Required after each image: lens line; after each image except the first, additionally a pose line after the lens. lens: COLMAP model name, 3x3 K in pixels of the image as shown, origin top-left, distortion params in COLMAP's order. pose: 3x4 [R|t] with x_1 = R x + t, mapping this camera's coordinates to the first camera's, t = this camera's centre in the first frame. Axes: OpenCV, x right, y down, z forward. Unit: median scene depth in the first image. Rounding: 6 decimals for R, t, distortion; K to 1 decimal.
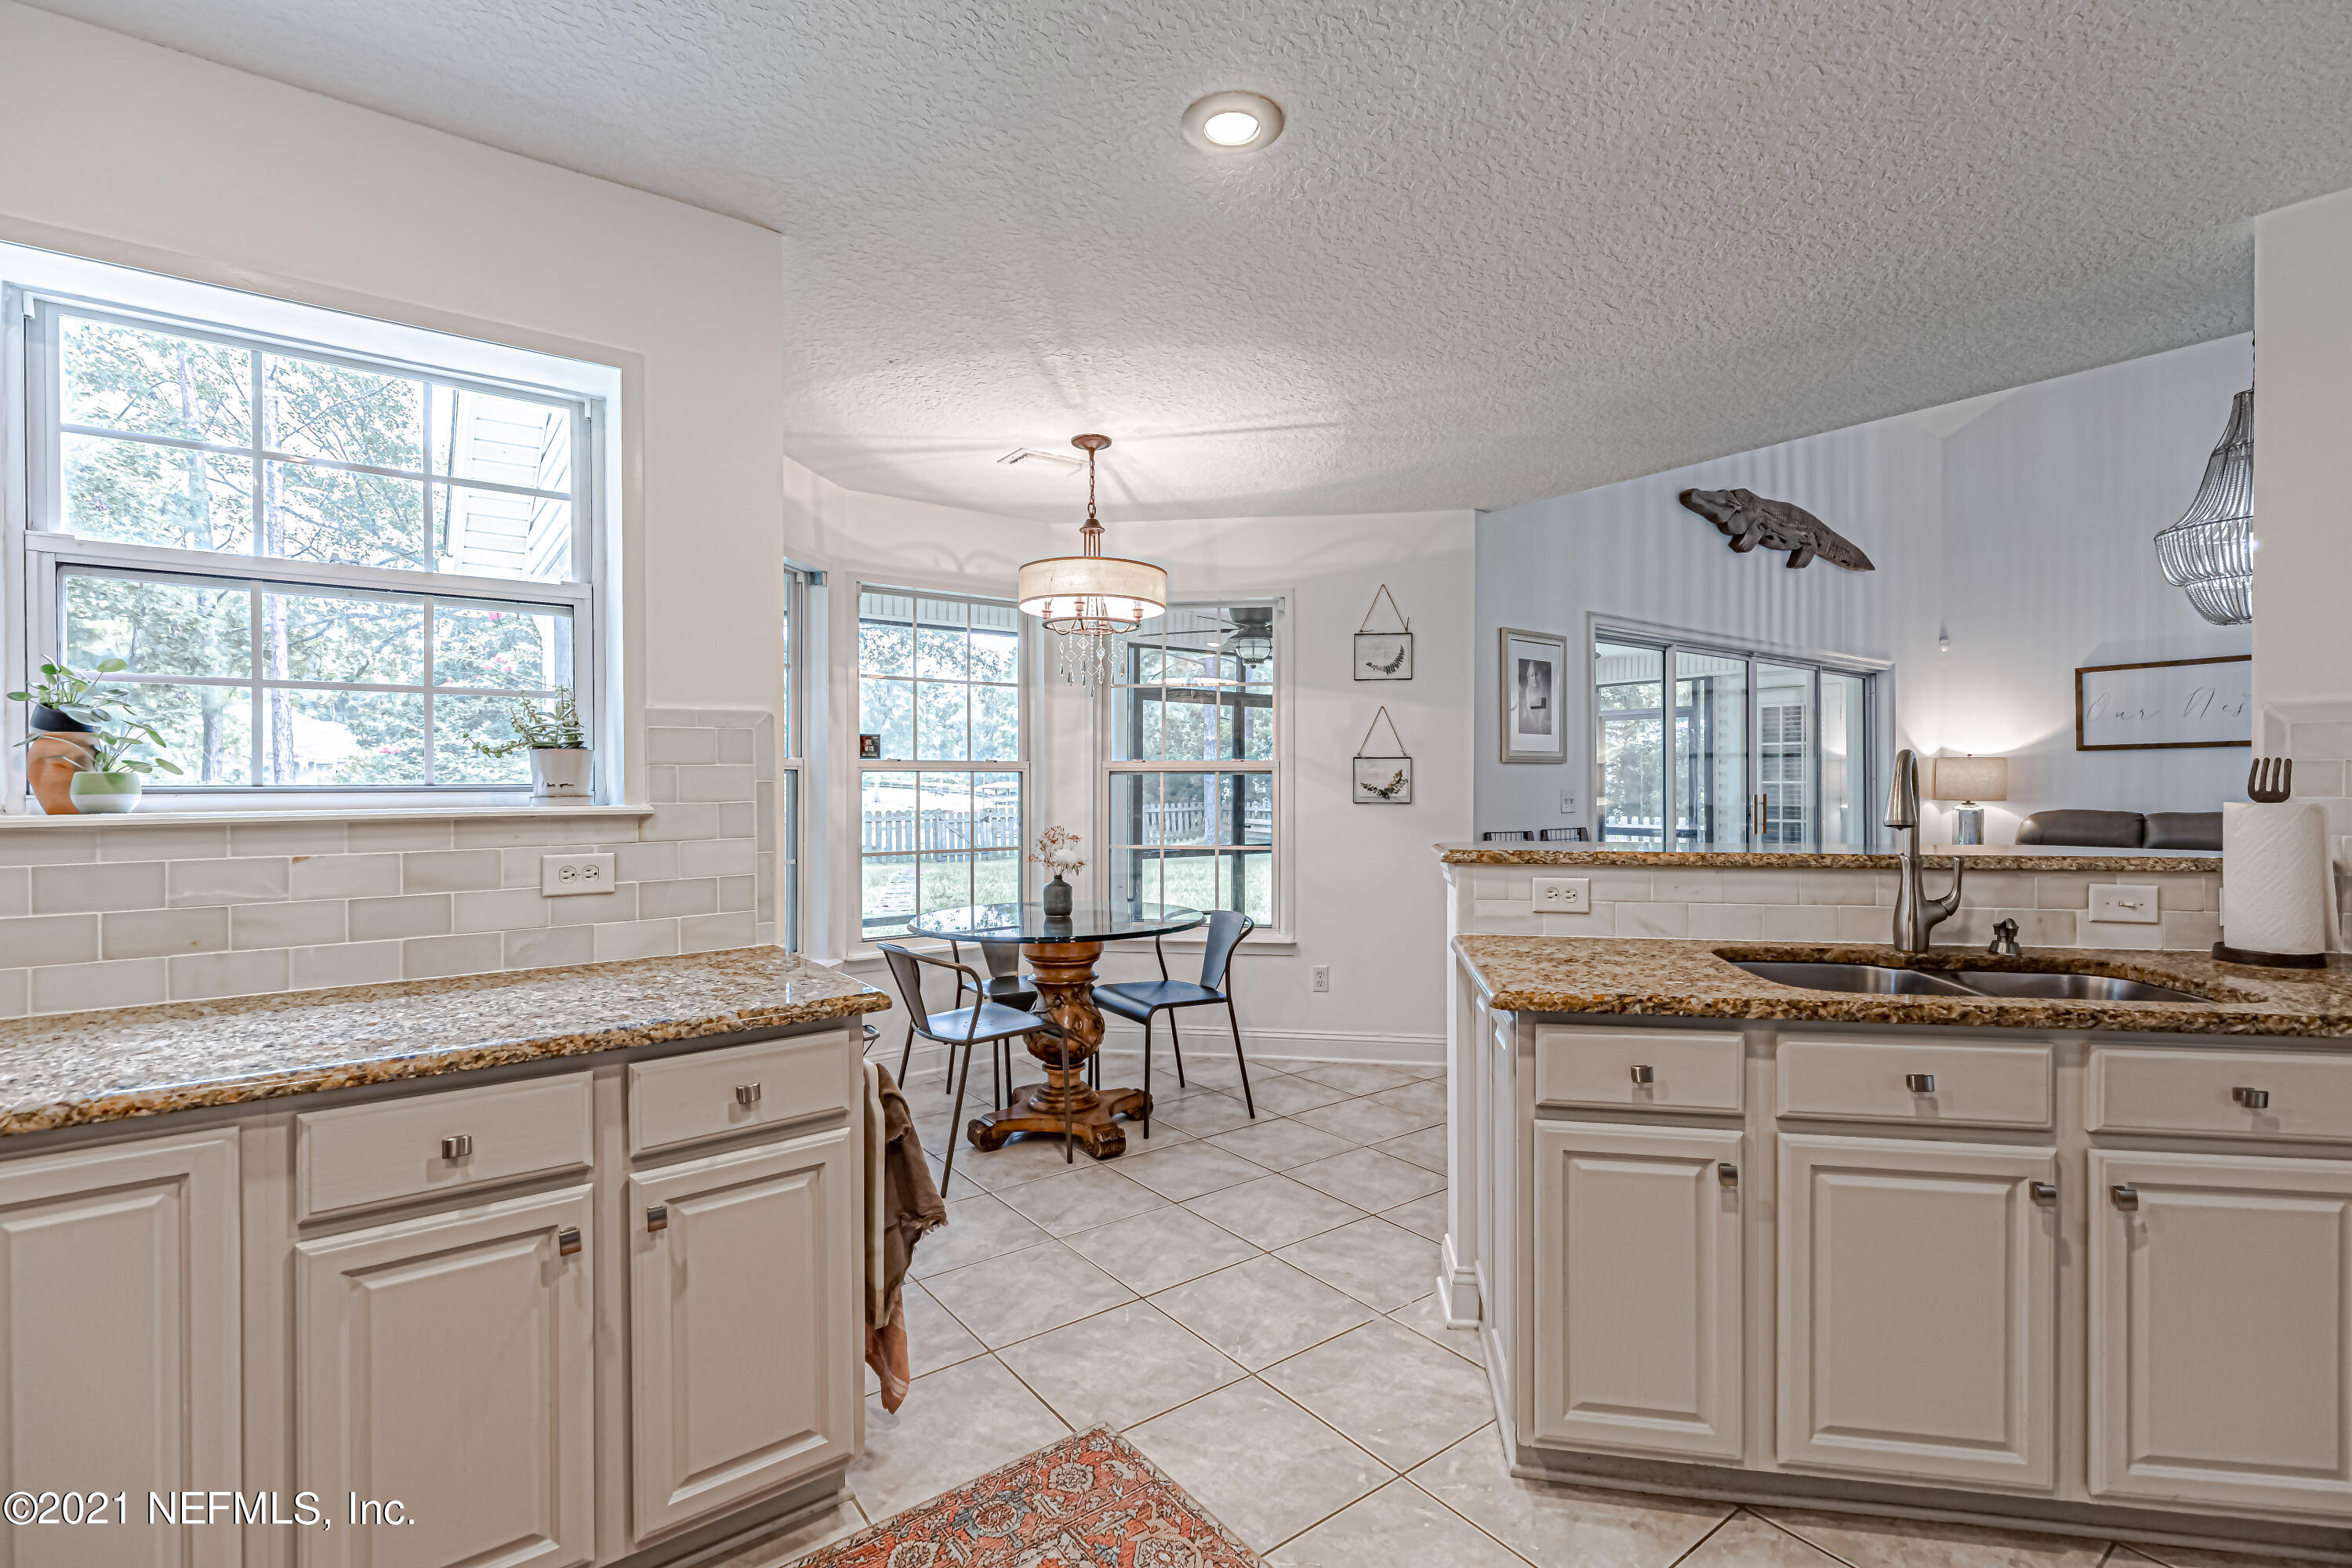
lens RADIAL K [[1062.2, 0, 1172.0], [0, 1062.2, 784.3], [0, 0, 1]] dist [0.004363, -0.001105]
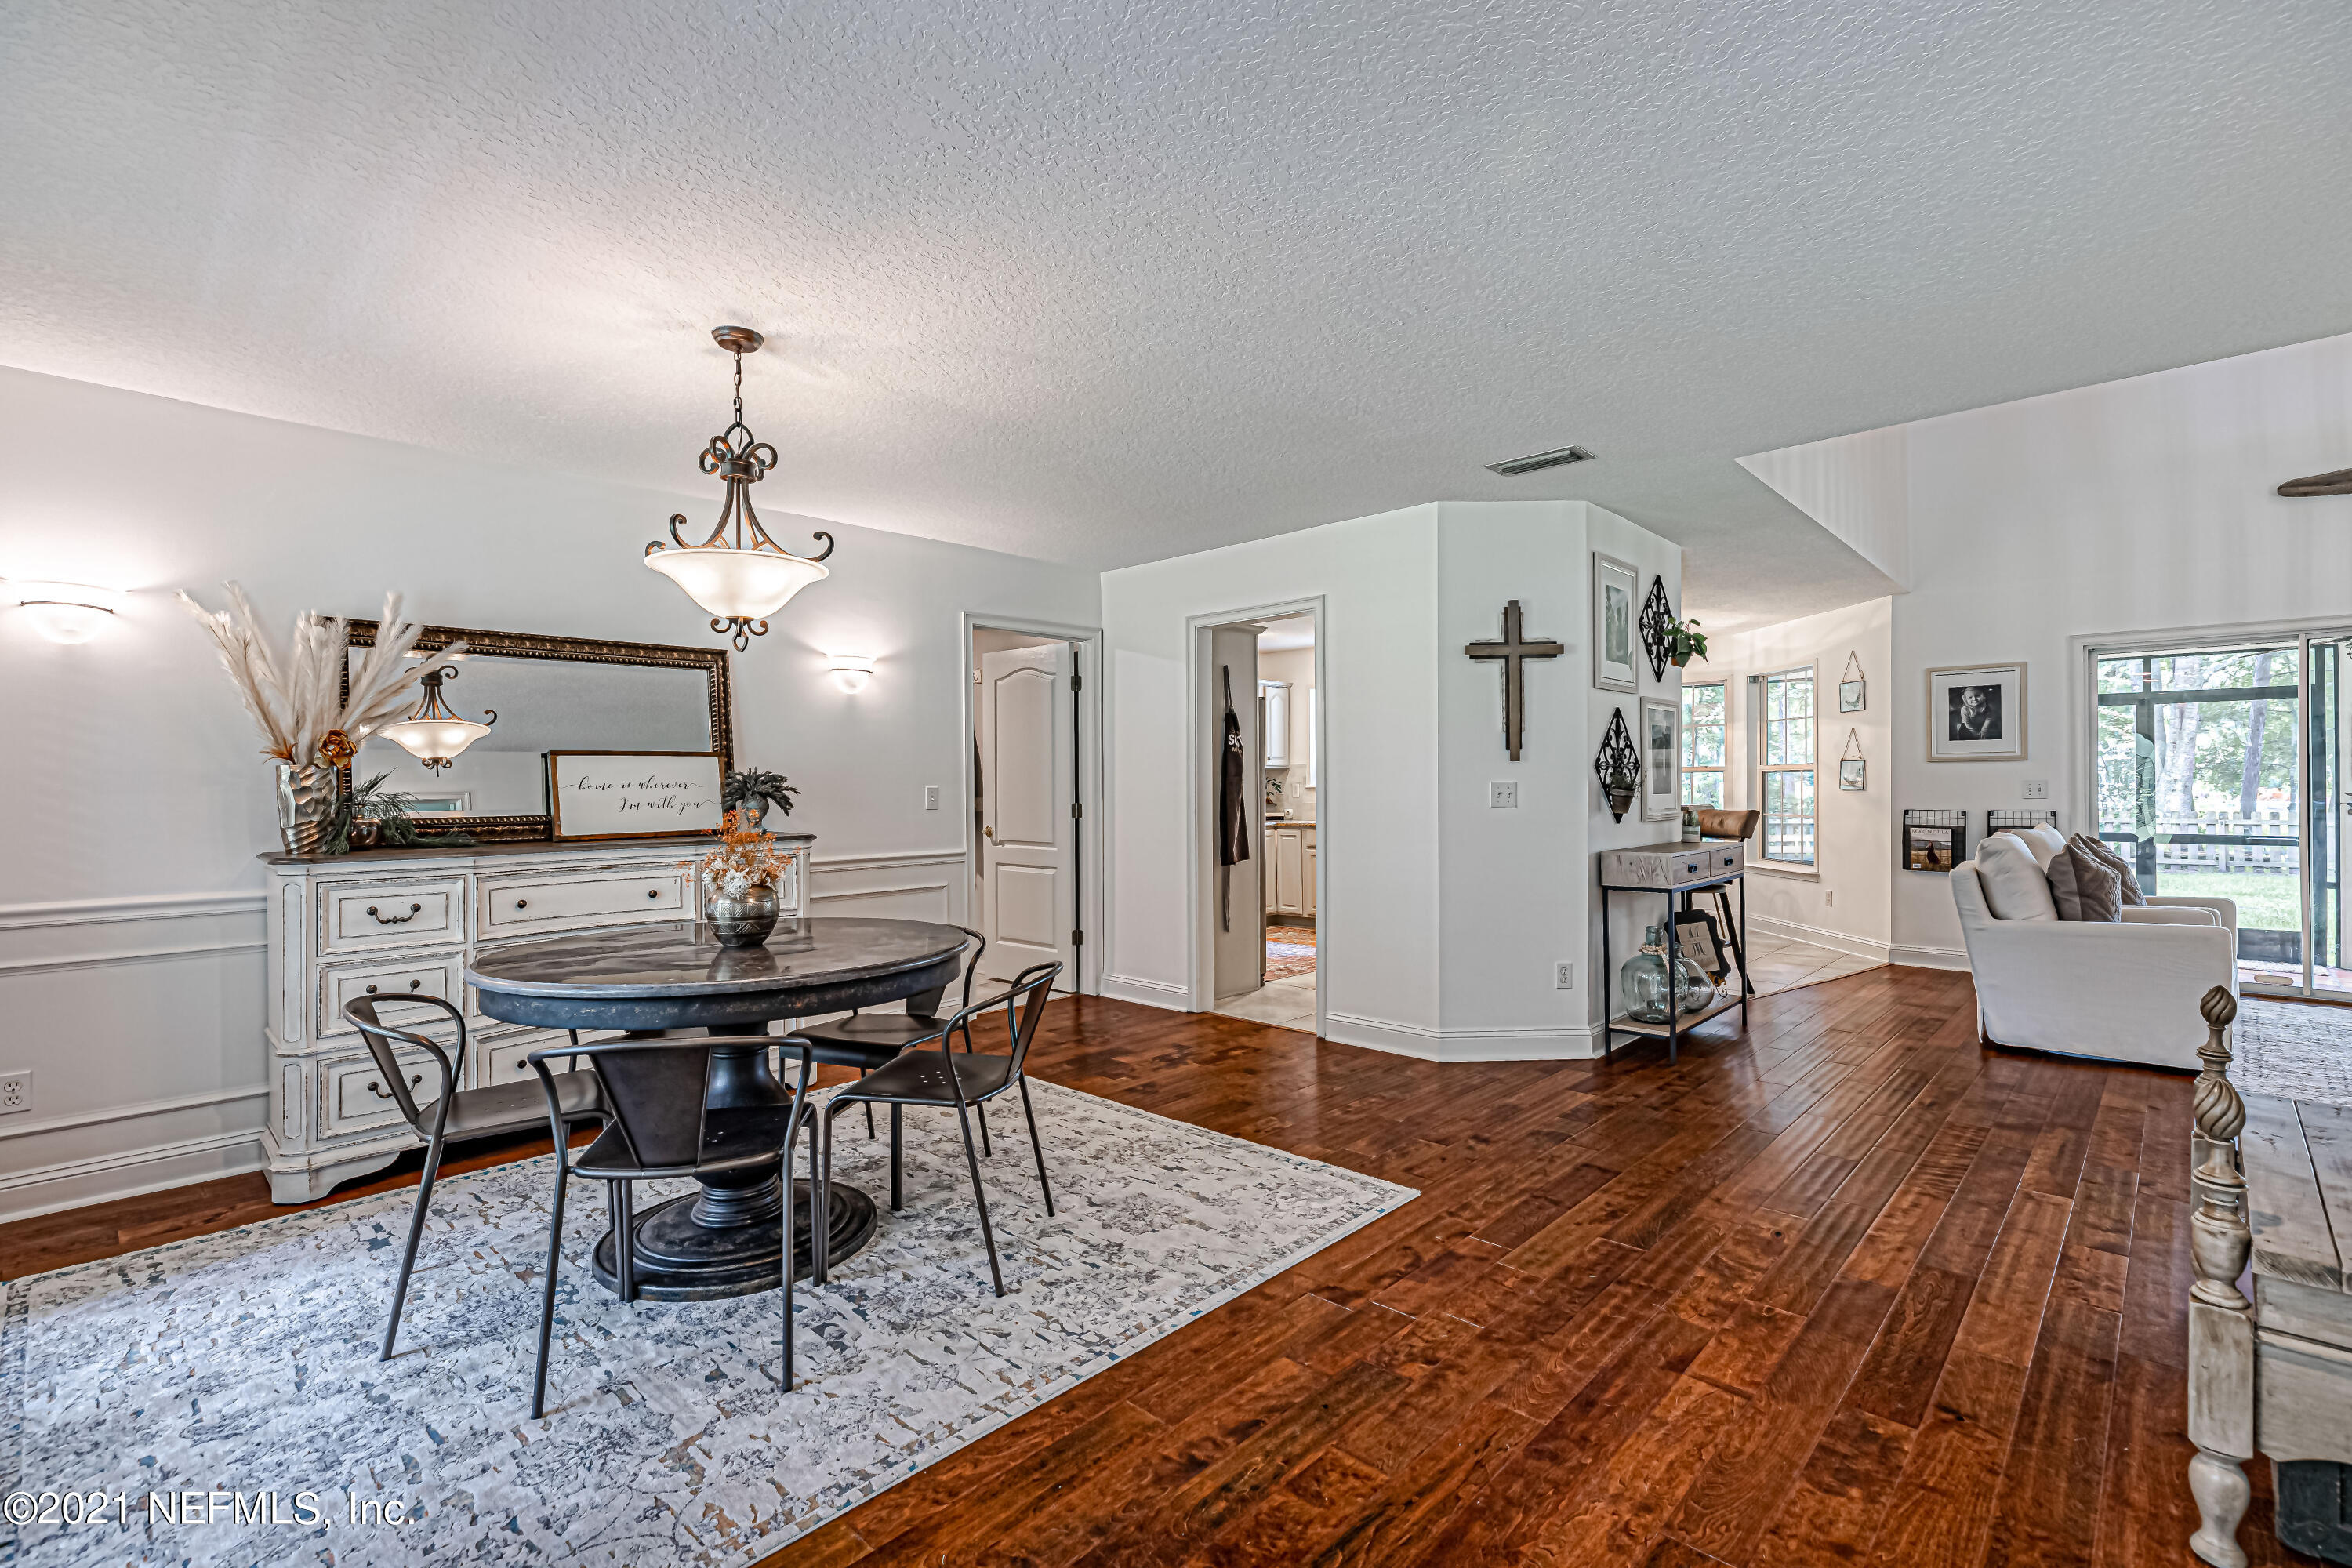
lens RADIAL K [[1062.2, 0, 1198.3], [0, 1062.2, 783.9], [0, 0, 1]] dist [0.004363, -0.001105]
pose [[0.191096, -0.002694, -0.981568, 1.809130], [0.003478, 0.999992, -0.002067, 0.011171], [0.981565, -0.003019, 0.191103, -0.297181]]
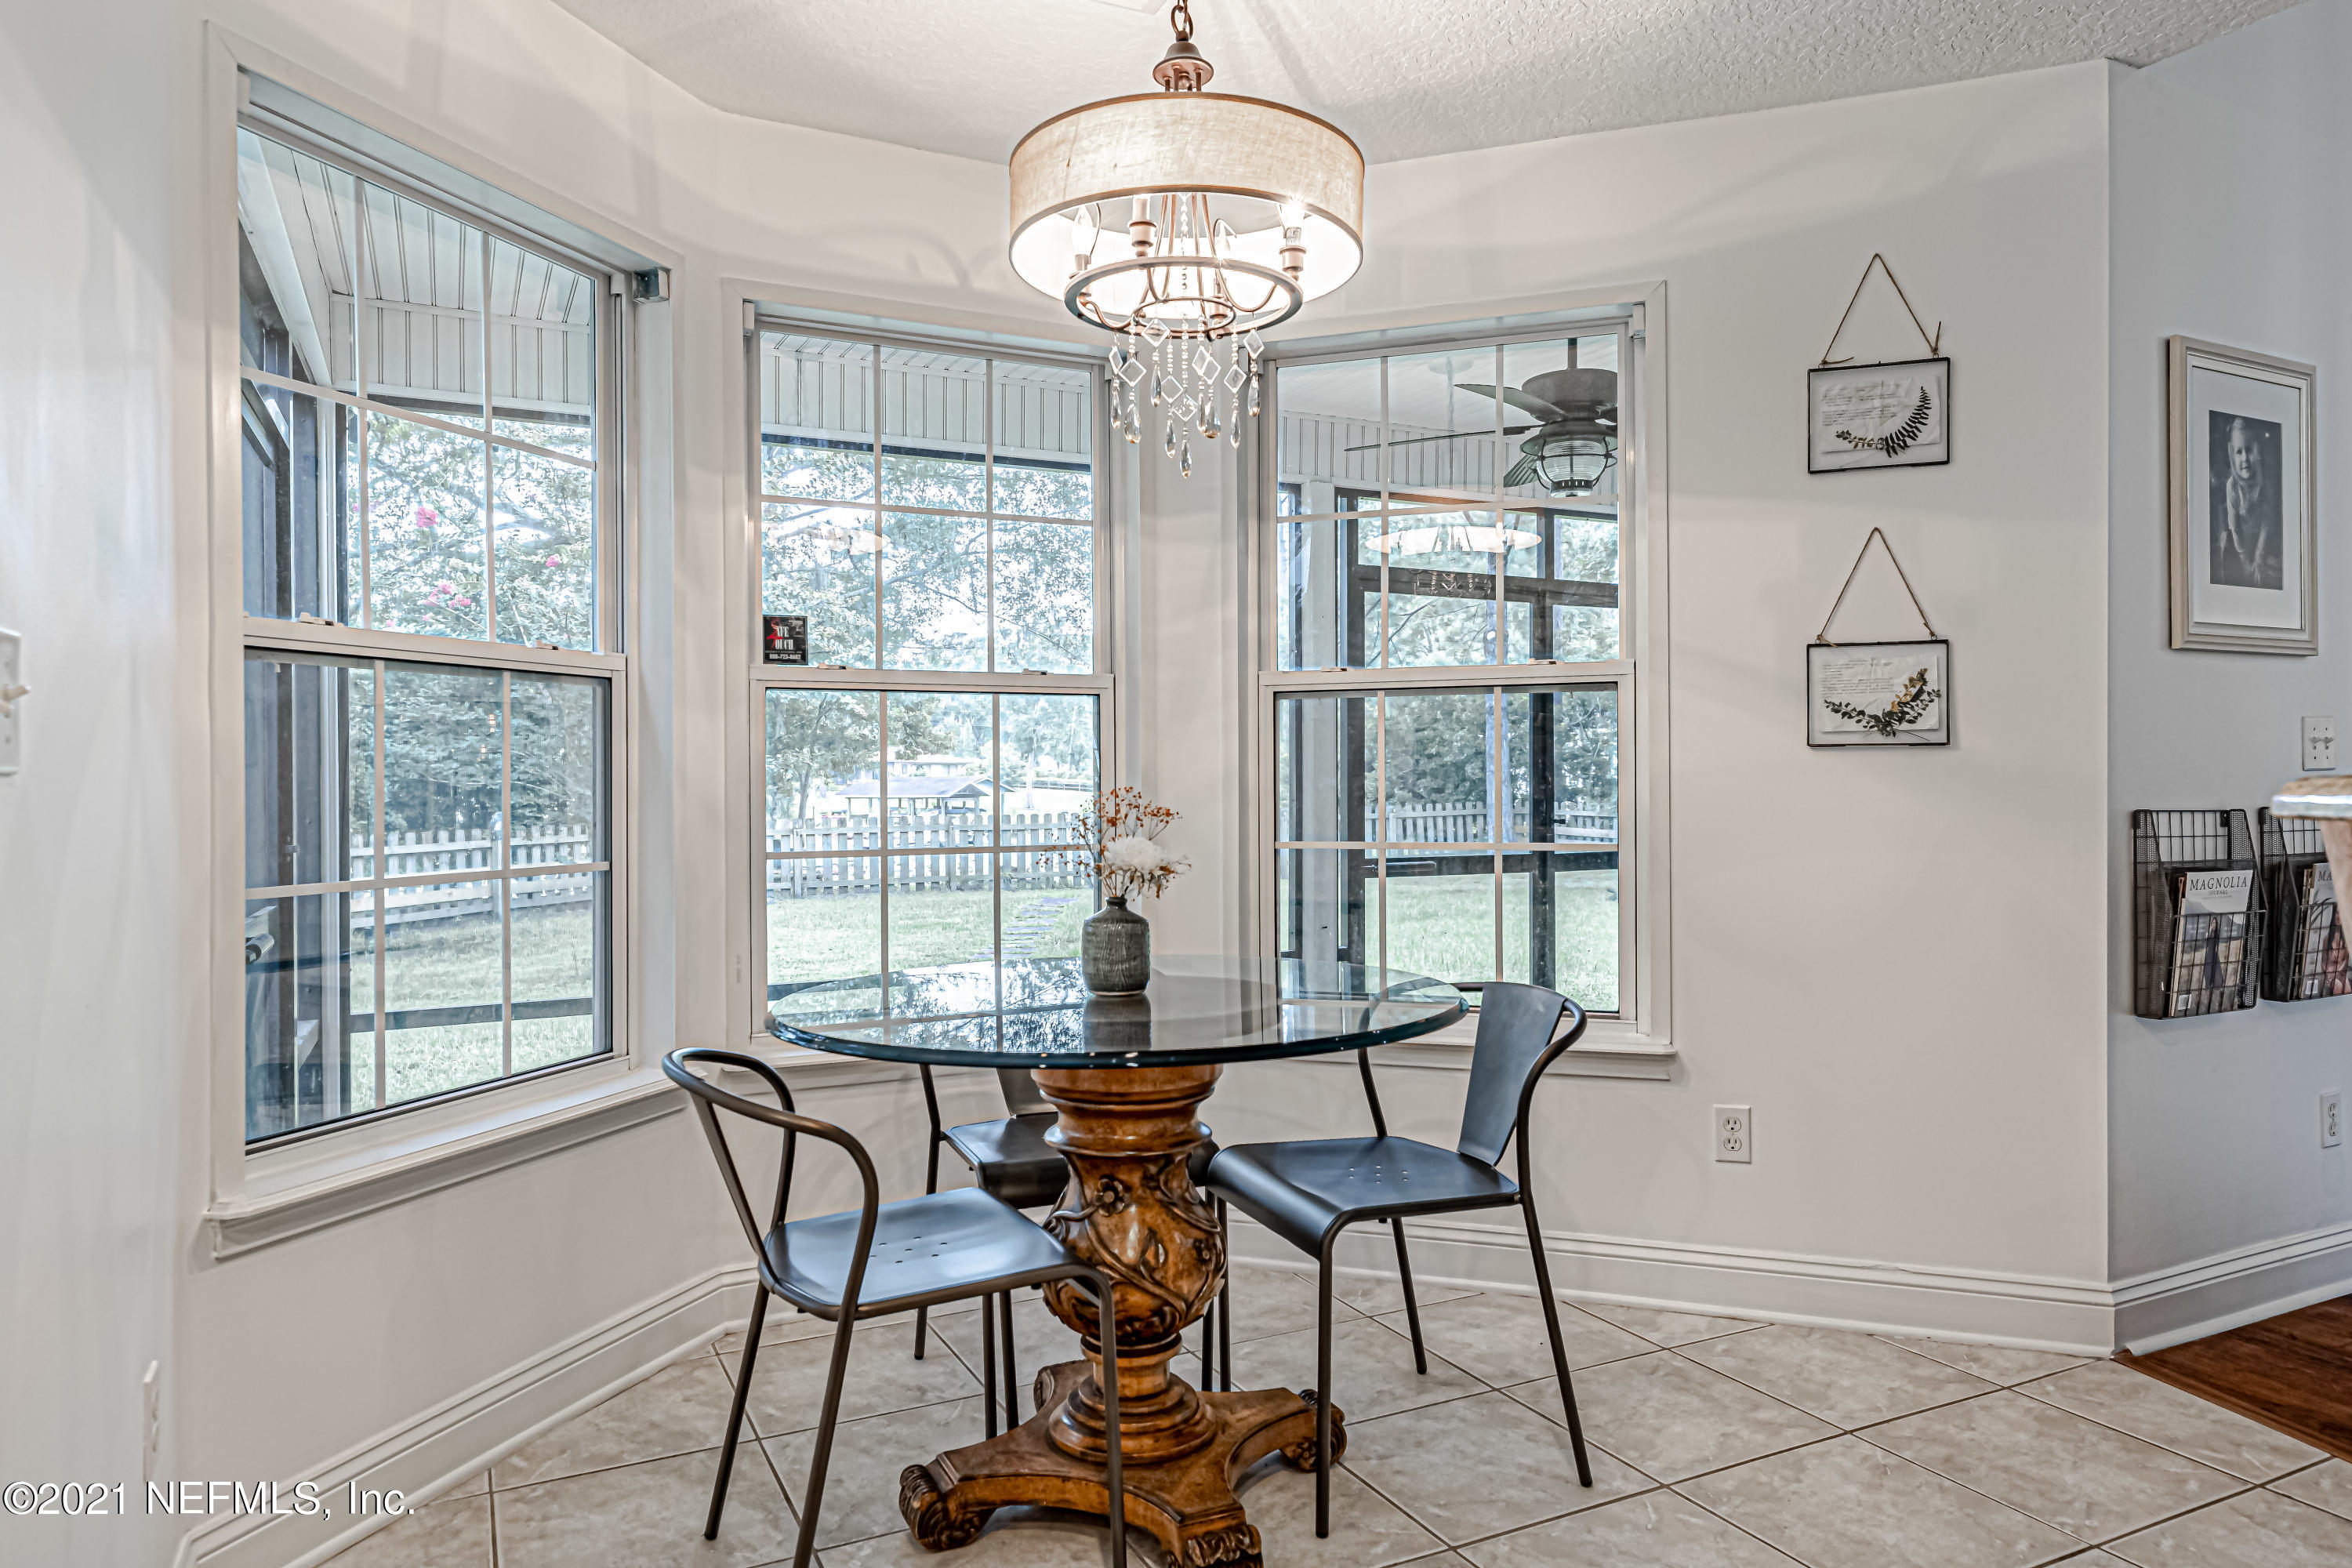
lens RADIAL K [[1492.6, 0, 1168.3], [0, 1492.6, 781.4], [0, 0, 1]] dist [0.008092, 0.002084]
pose [[0.983532, -0.006356, -0.180623, 0.021712], [0.005918, 0.999978, -0.002961, 0.038026], [0.180638, 0.001843, 0.983548, 0.382490]]
